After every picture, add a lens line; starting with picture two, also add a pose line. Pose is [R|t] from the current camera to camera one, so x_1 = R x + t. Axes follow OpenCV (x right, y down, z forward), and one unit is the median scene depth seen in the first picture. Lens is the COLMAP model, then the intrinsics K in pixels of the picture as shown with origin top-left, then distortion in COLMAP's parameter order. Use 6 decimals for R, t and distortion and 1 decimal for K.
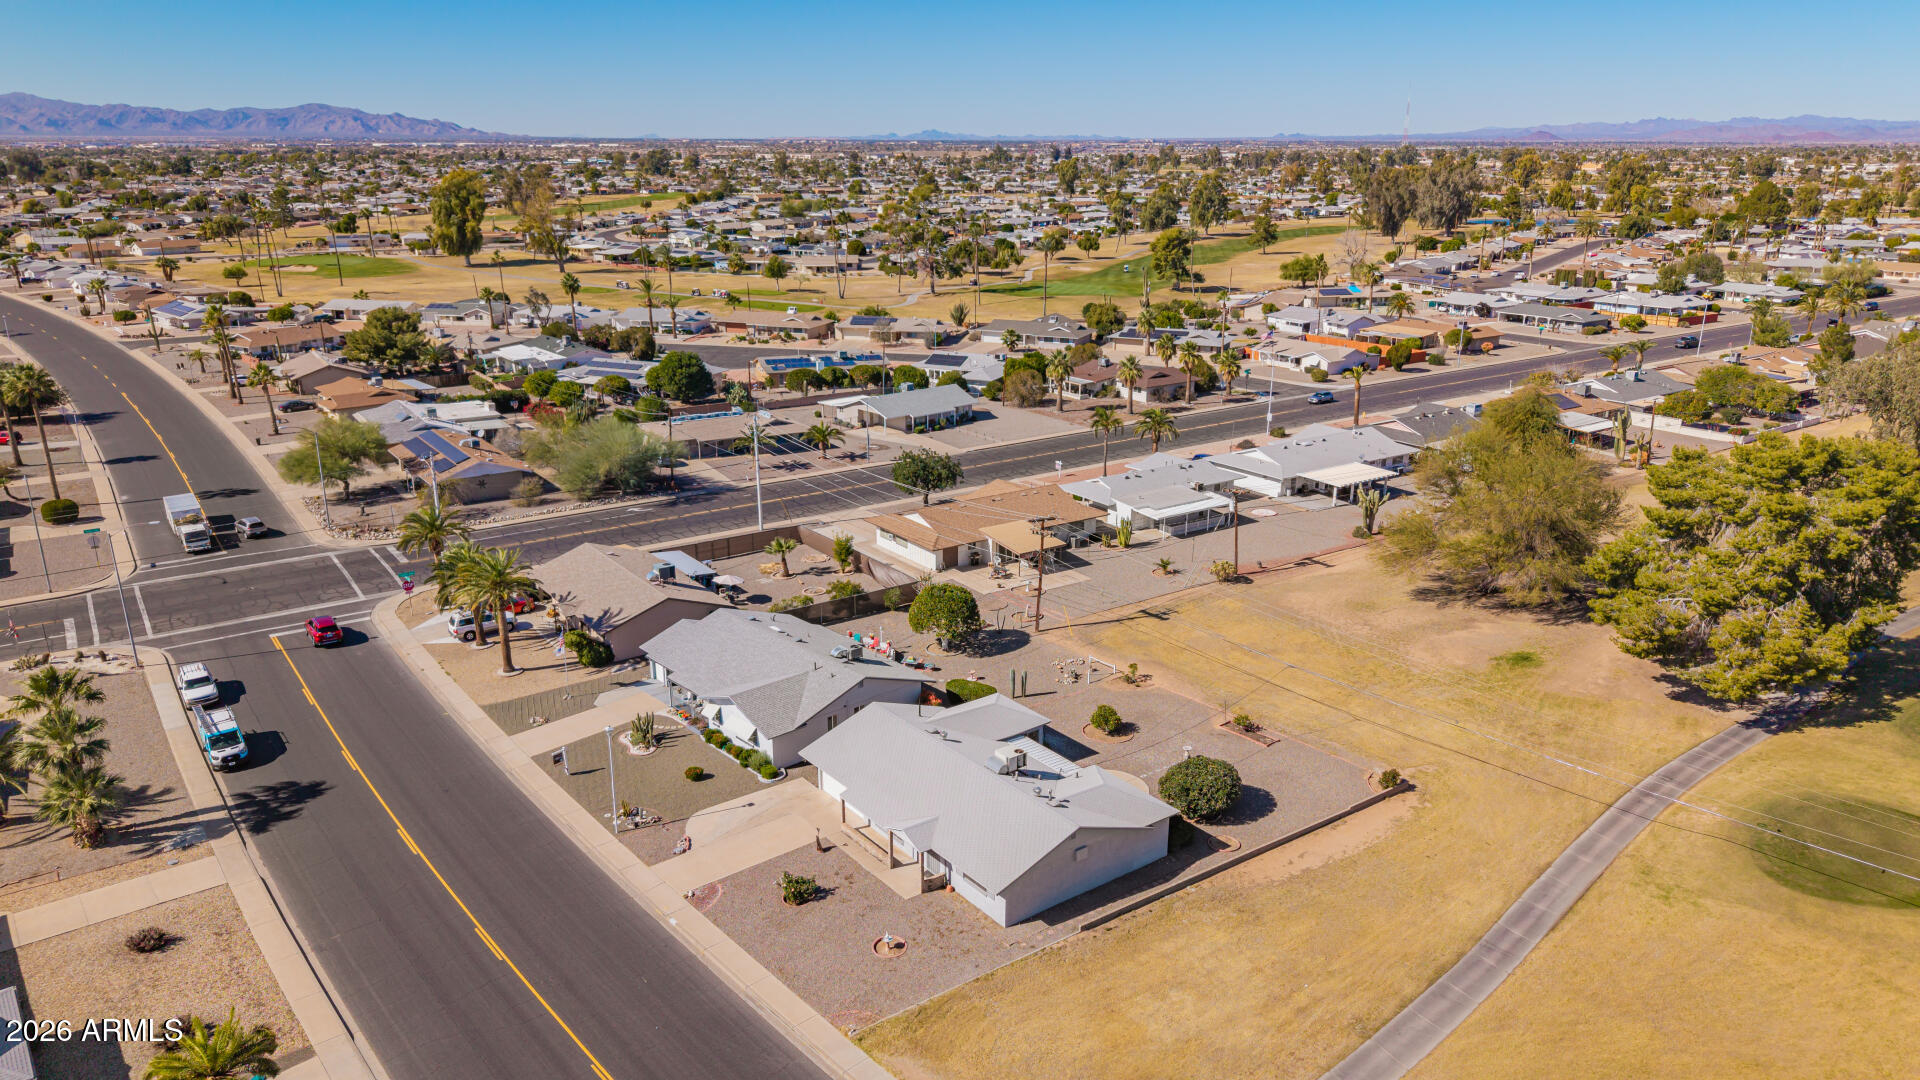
lens RADIAL K [[1296.4, 0, 952.4], [0, 1296.4, 506.6], [0, 0, 1]] dist [0.092122, -0.141901]
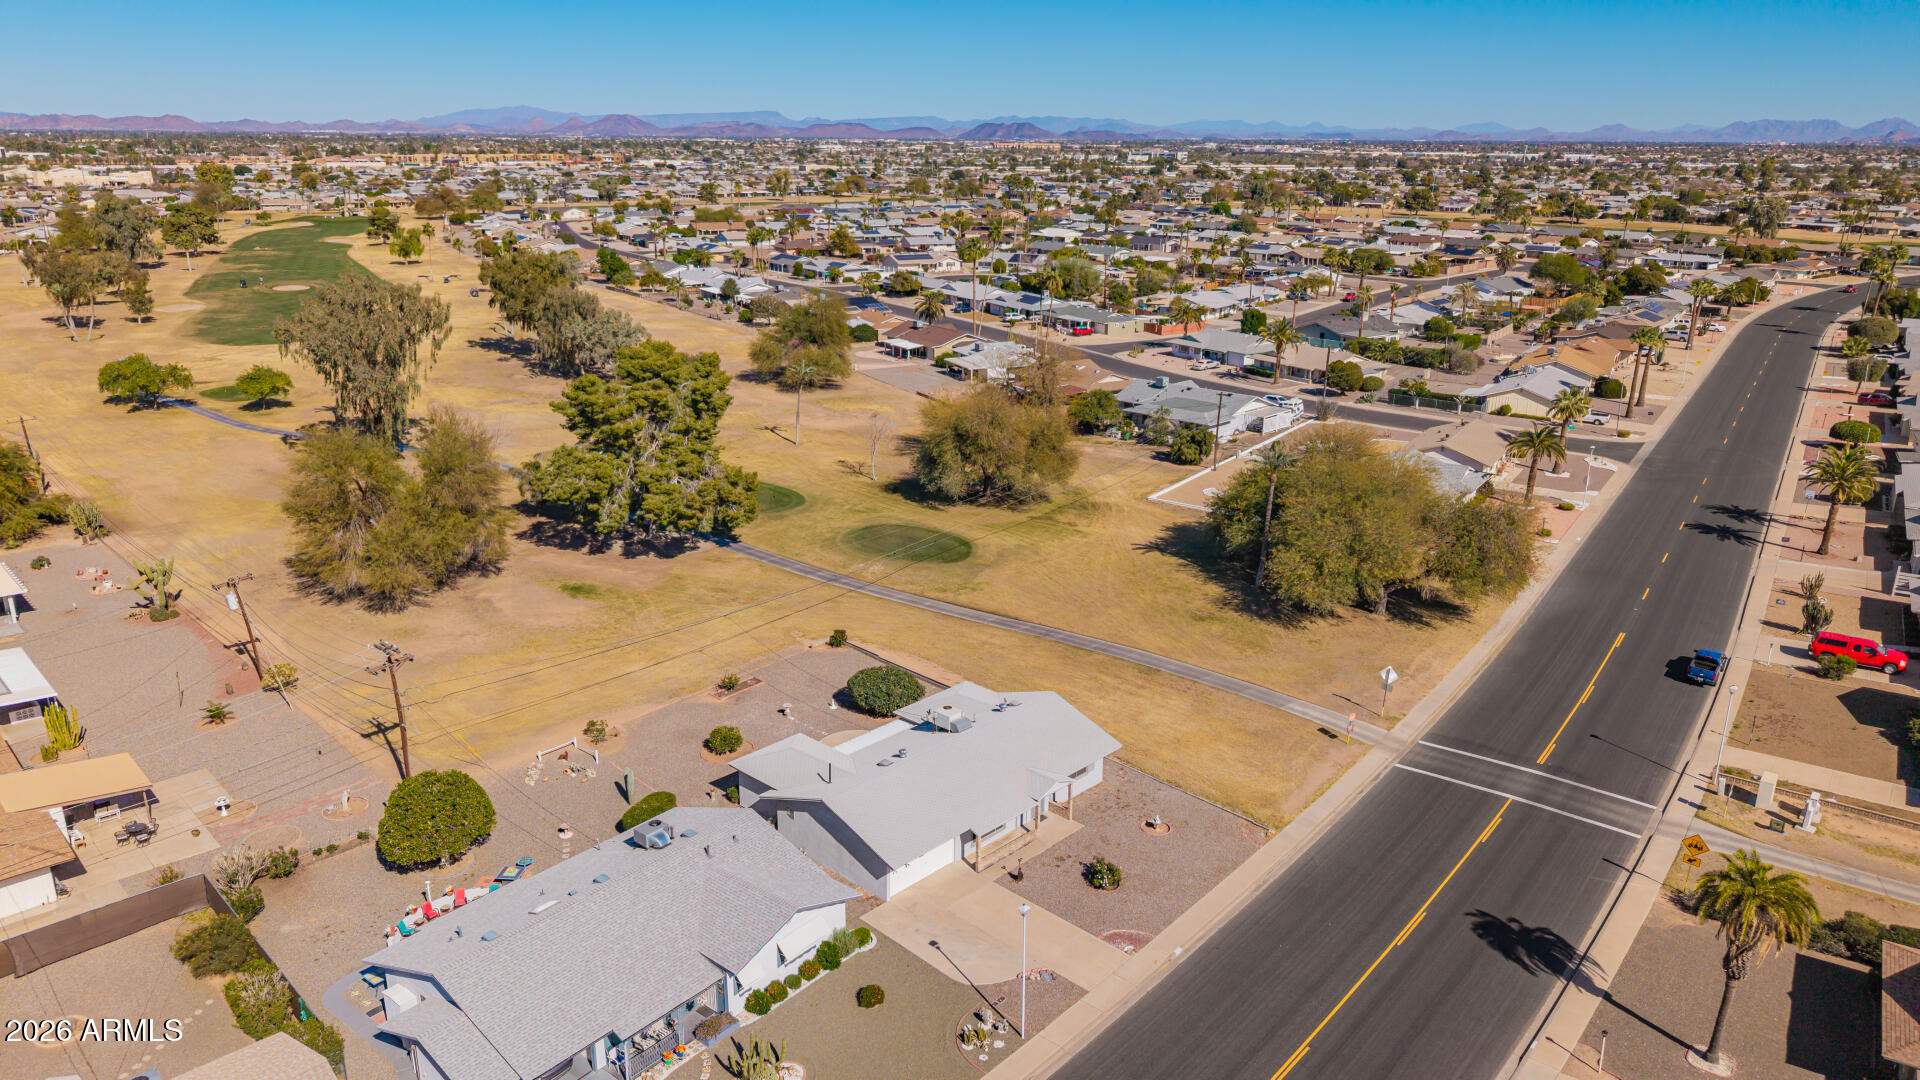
lens RADIAL K [[1296.4, 0, 952.4], [0, 1296.4, 506.6], [0, 0, 1]] dist [0.092122, -0.141901]
pose [[-0.163930, -0.268110, 0.949339, -0.835873], [0.258866, 0.916940, 0.303661, -0.260349], [-0.951901, 0.295531, -0.080910, 0.945724]]
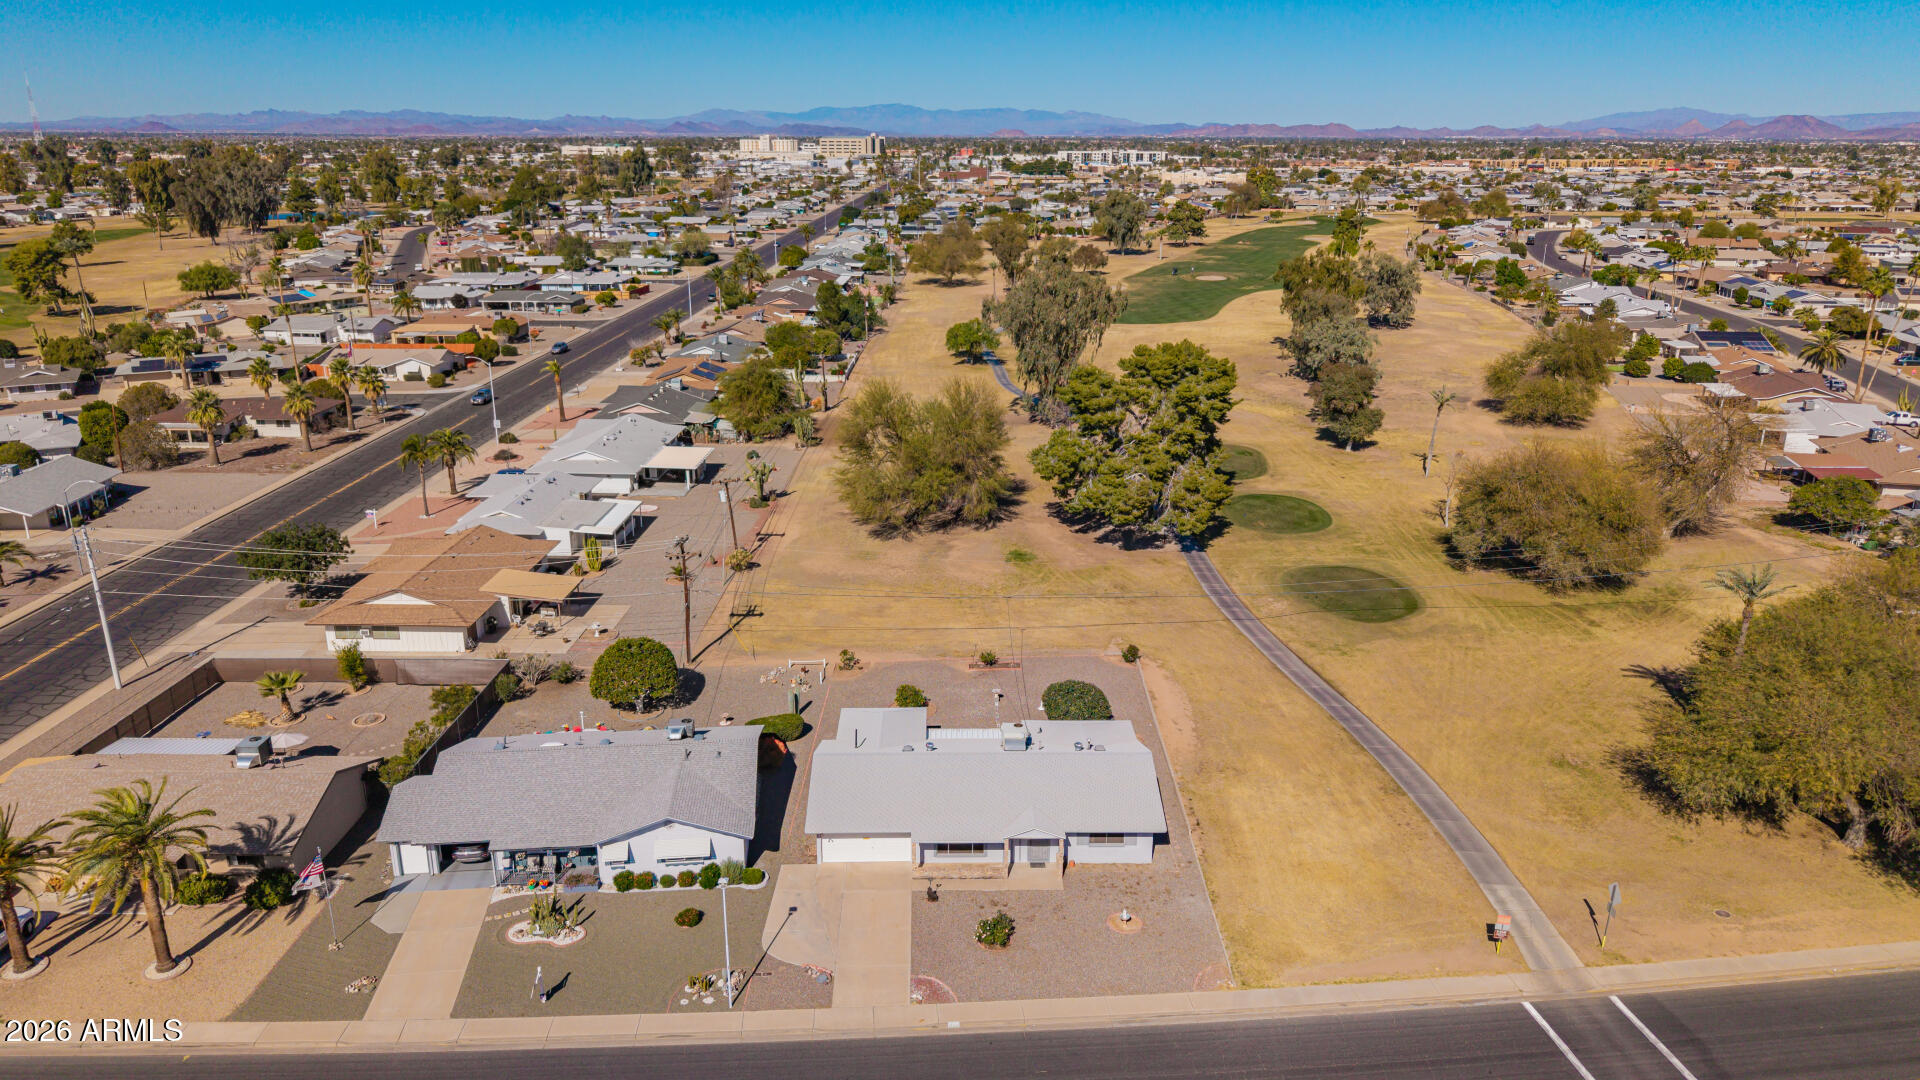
lens RADIAL K [[1283.0, 0, 956.1], [0, 1283.0, 541.0], [0, 0, 1]] dist [0.055051, -0.072508]
pose [[0.589617, -0.238946, 0.771529, -0.665575], [0.213686, 0.967349, 0.136290, -0.094434], [-0.778903, 0.084506, 0.621425, 0.361428]]
